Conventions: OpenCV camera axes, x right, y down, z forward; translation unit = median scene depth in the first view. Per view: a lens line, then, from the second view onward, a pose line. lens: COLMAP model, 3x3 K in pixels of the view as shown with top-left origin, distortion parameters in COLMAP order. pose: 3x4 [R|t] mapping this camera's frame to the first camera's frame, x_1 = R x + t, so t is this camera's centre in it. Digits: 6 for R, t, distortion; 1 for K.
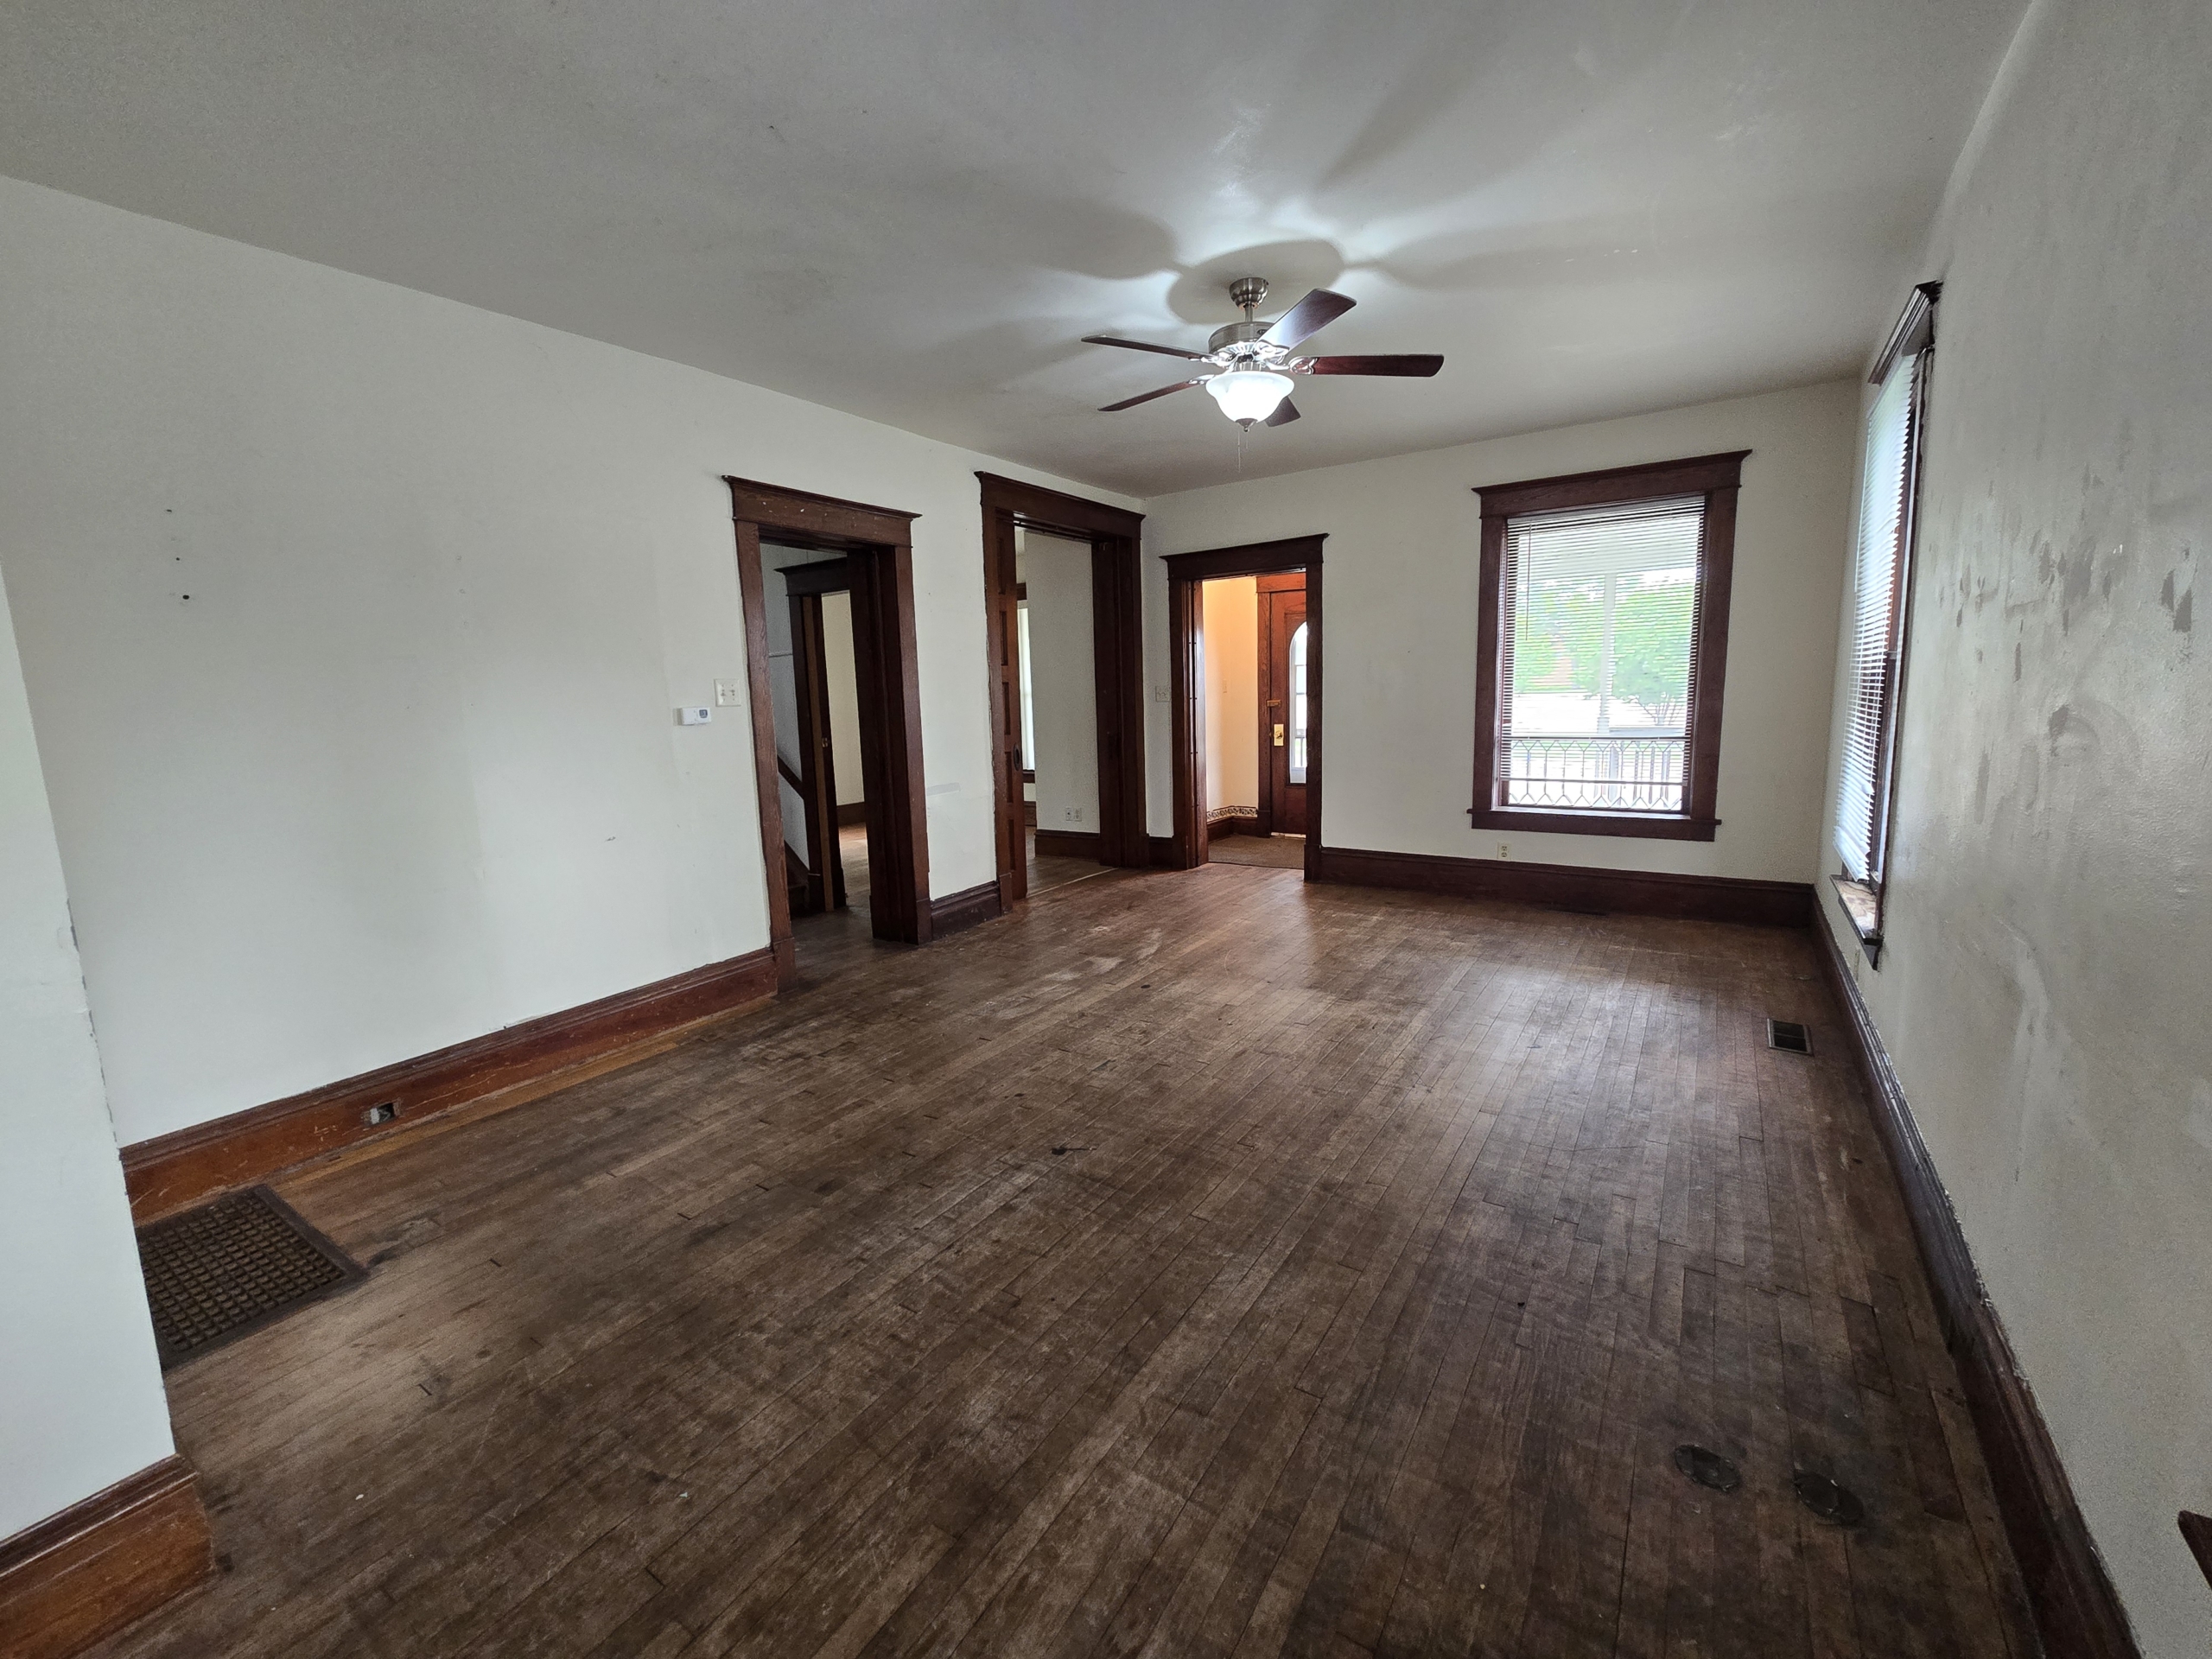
lens RADIAL K [[909.9, 0, 1103.8], [0, 909.9, 819.8], [0, 0, 1]] dist [-0.000478, 0.000993]
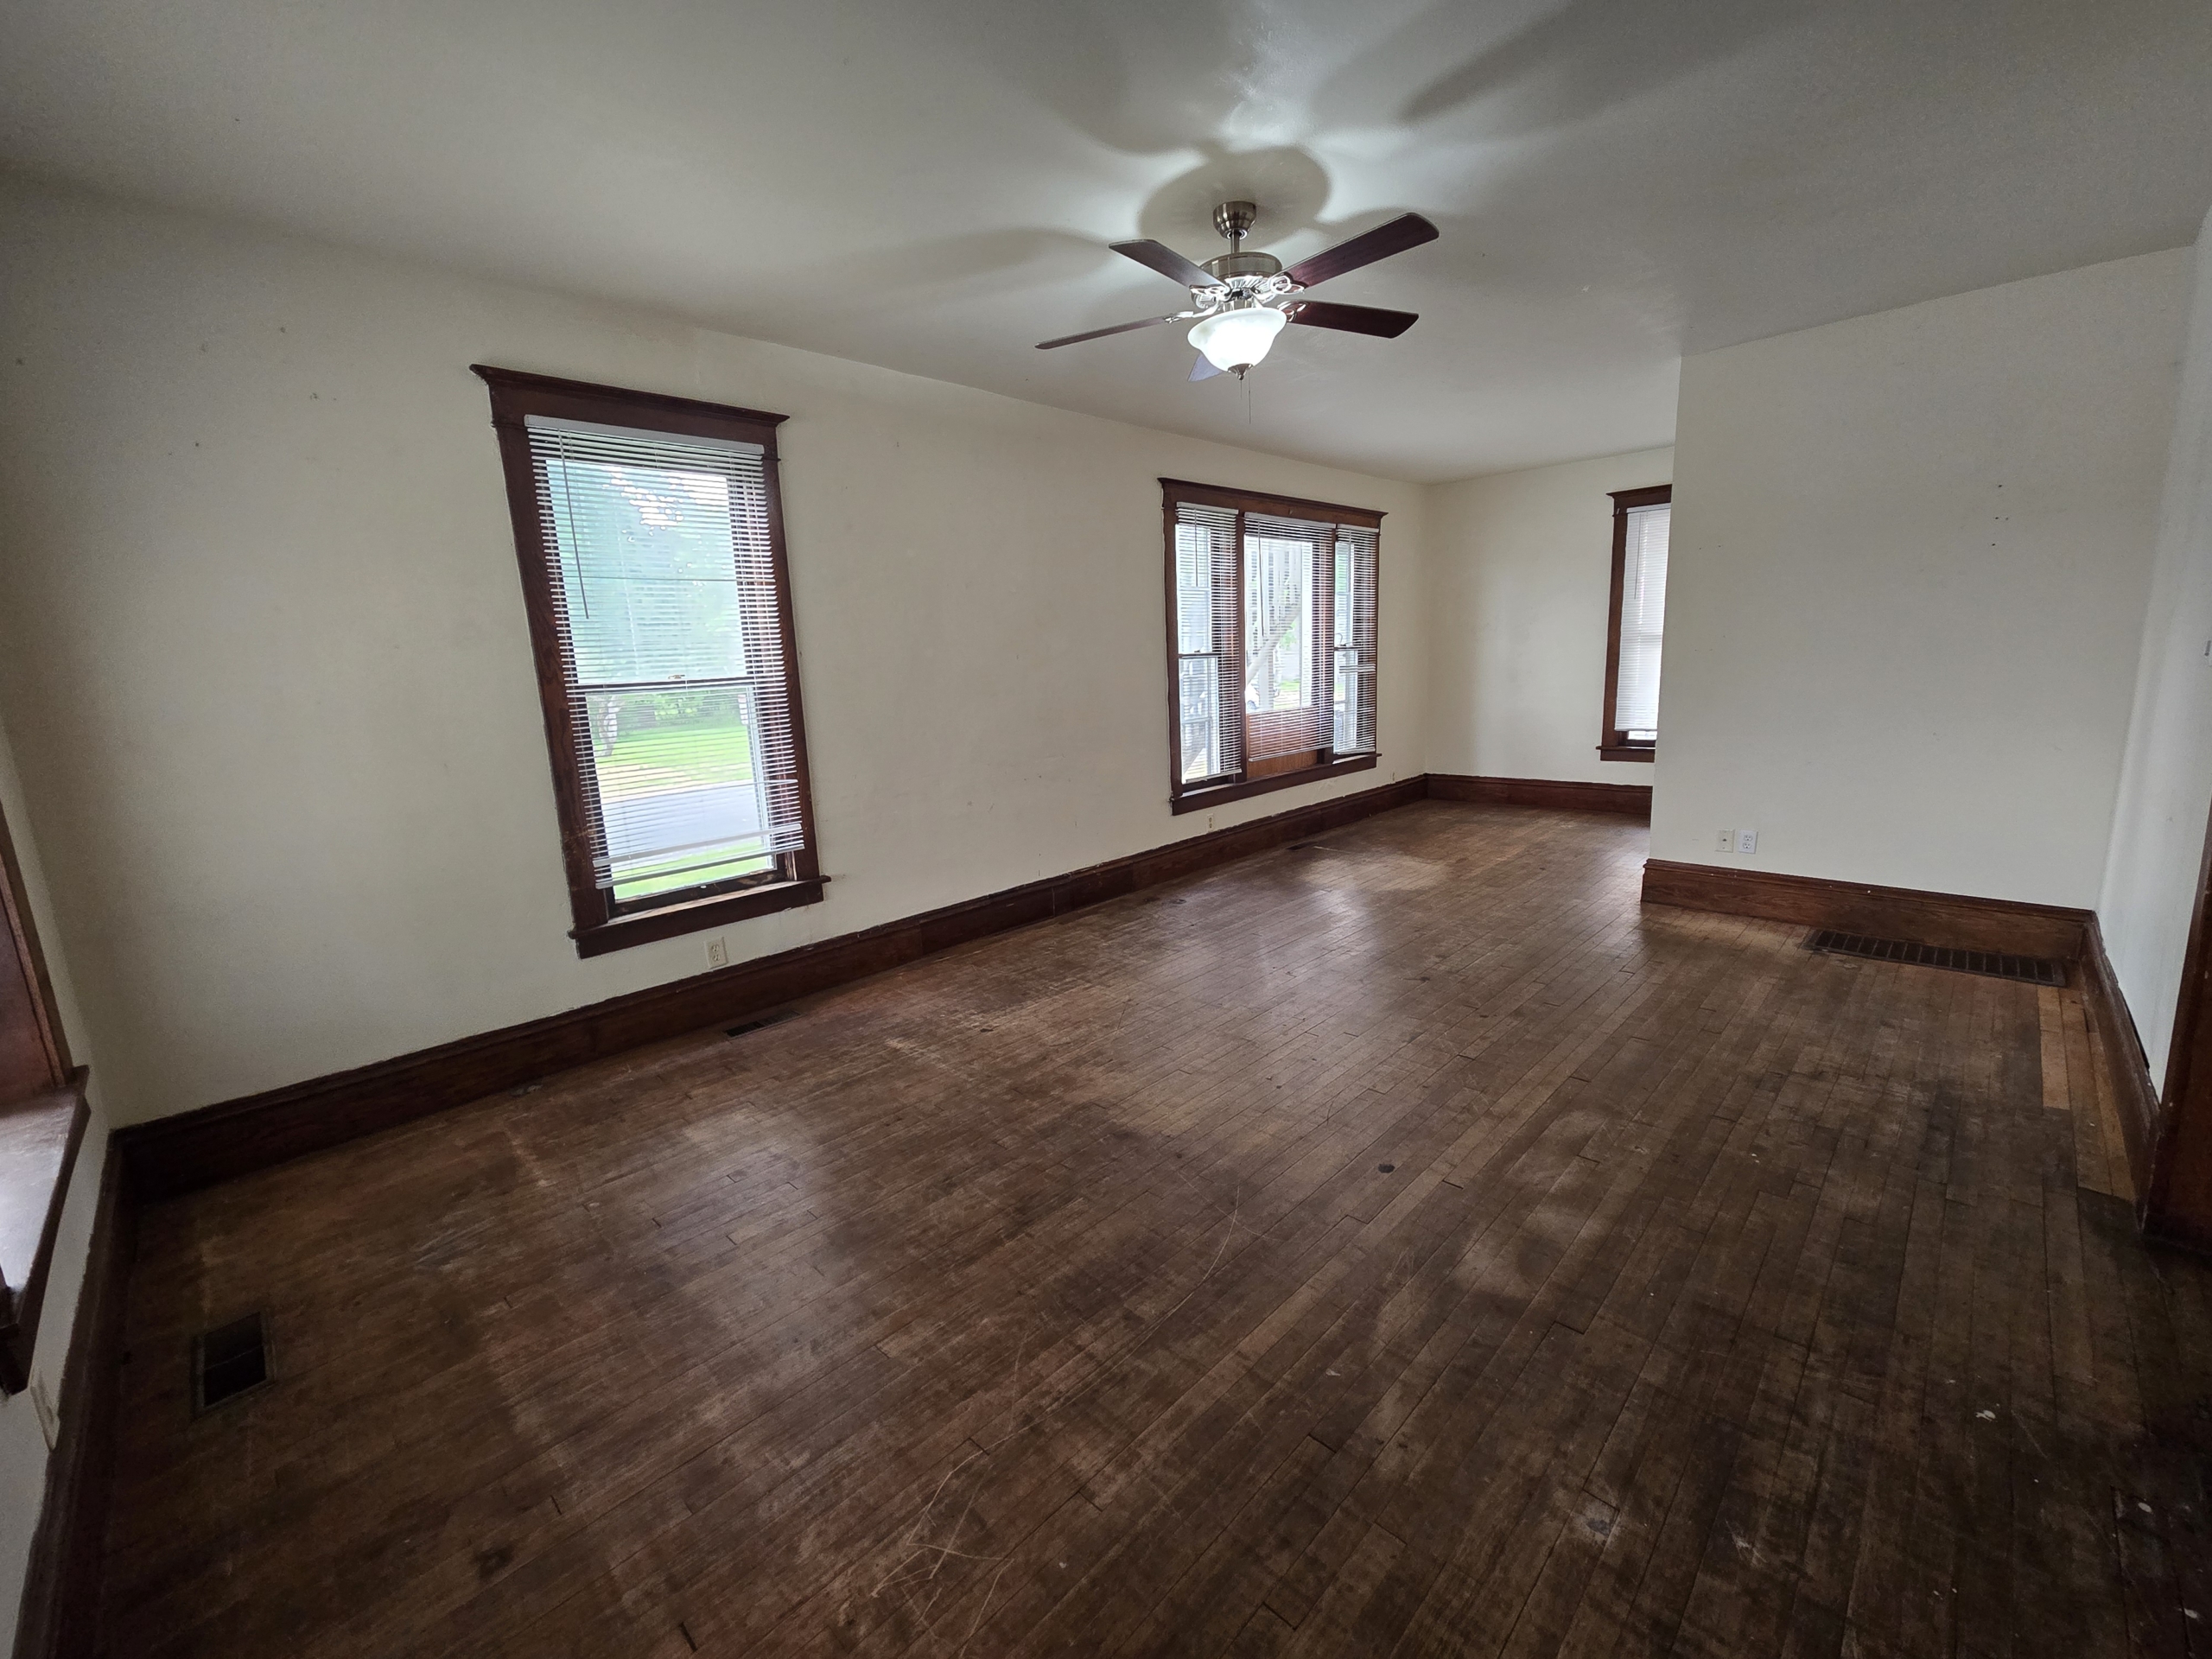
lens RADIAL K [[909.9, 0, 1101.2], [0, 909.9, 826.8], [0, 0, 1]] dist [-0.000478, 0.000993]
pose [[-0.979883, 0.042386, 0.195019, 0.103899], [0.103445, 0.943540, 0.314692, -0.234178], [-0.170670, 0.328535, -0.928944, 1.518611]]
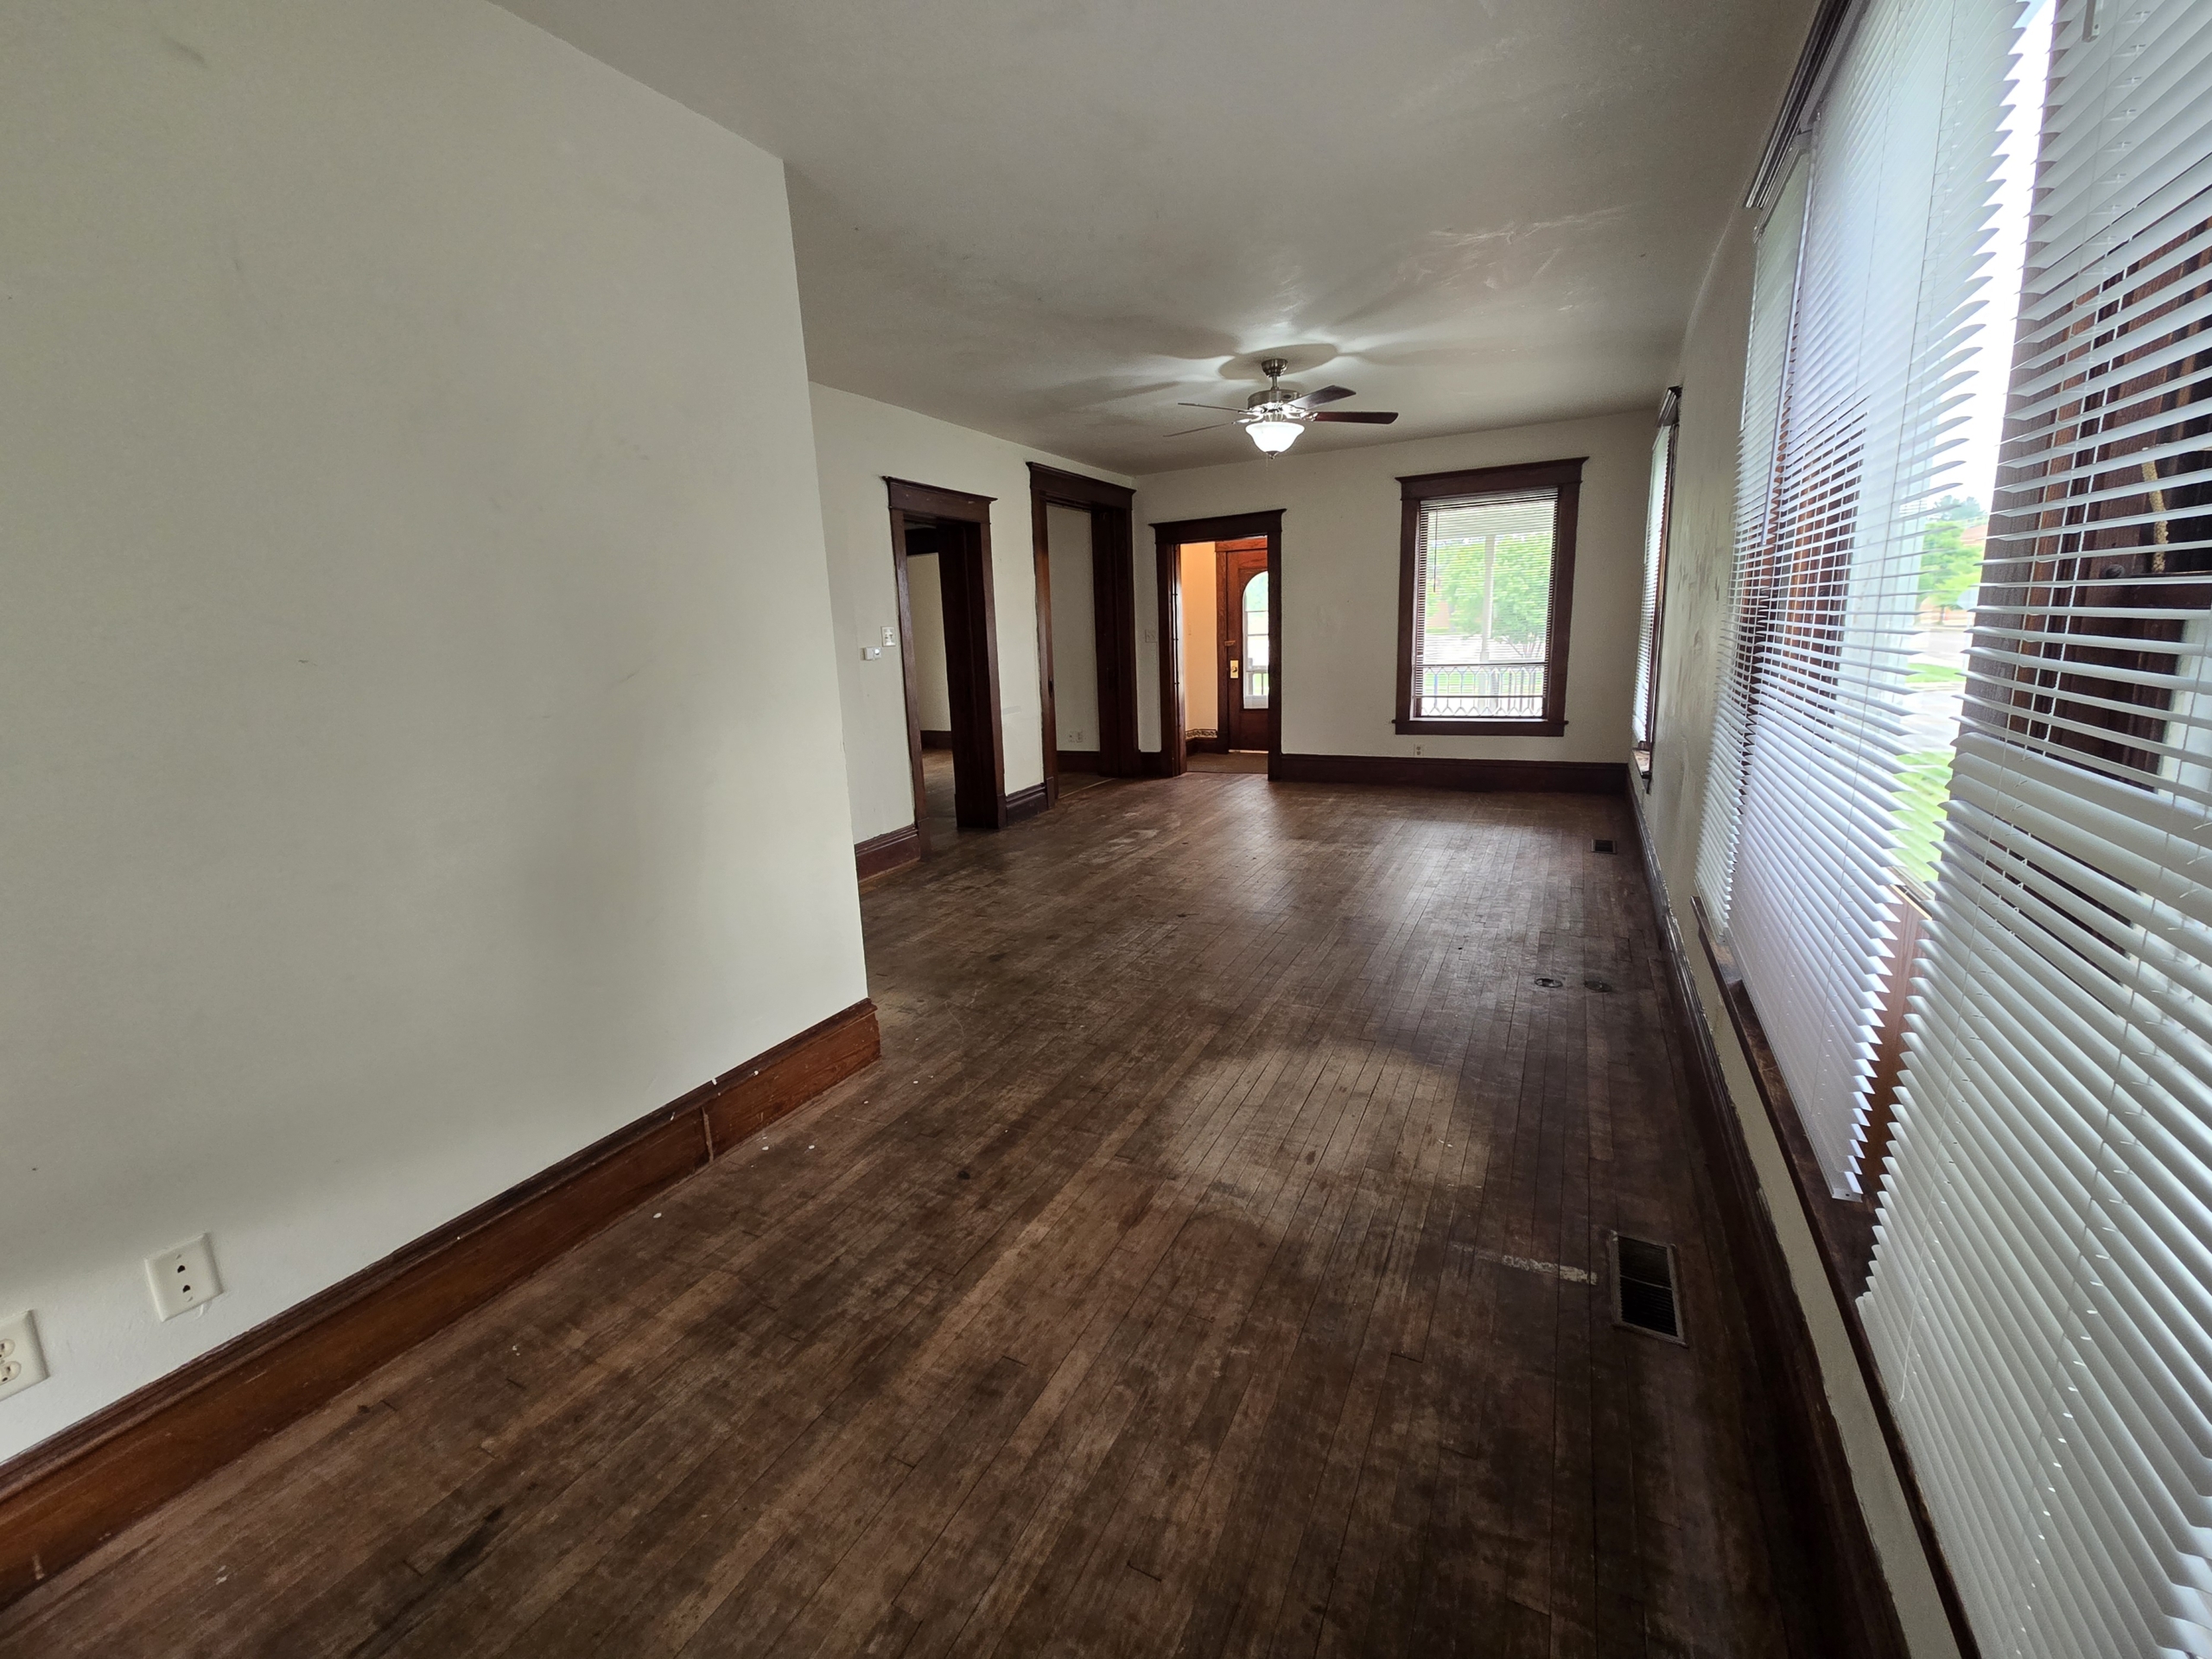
lens RADIAL K [[909.9, 0, 1103.1], [0, 909.9, 818.1], [0, 0, 1]] dist [-0.000478, 0.000993]
pose [[0.993213, -0.032663, 0.111625, -0.239279], [0.026348, 0.997993, 0.057589, 0.059363], [-0.113282, -0.054257, 0.992080, -0.389339]]
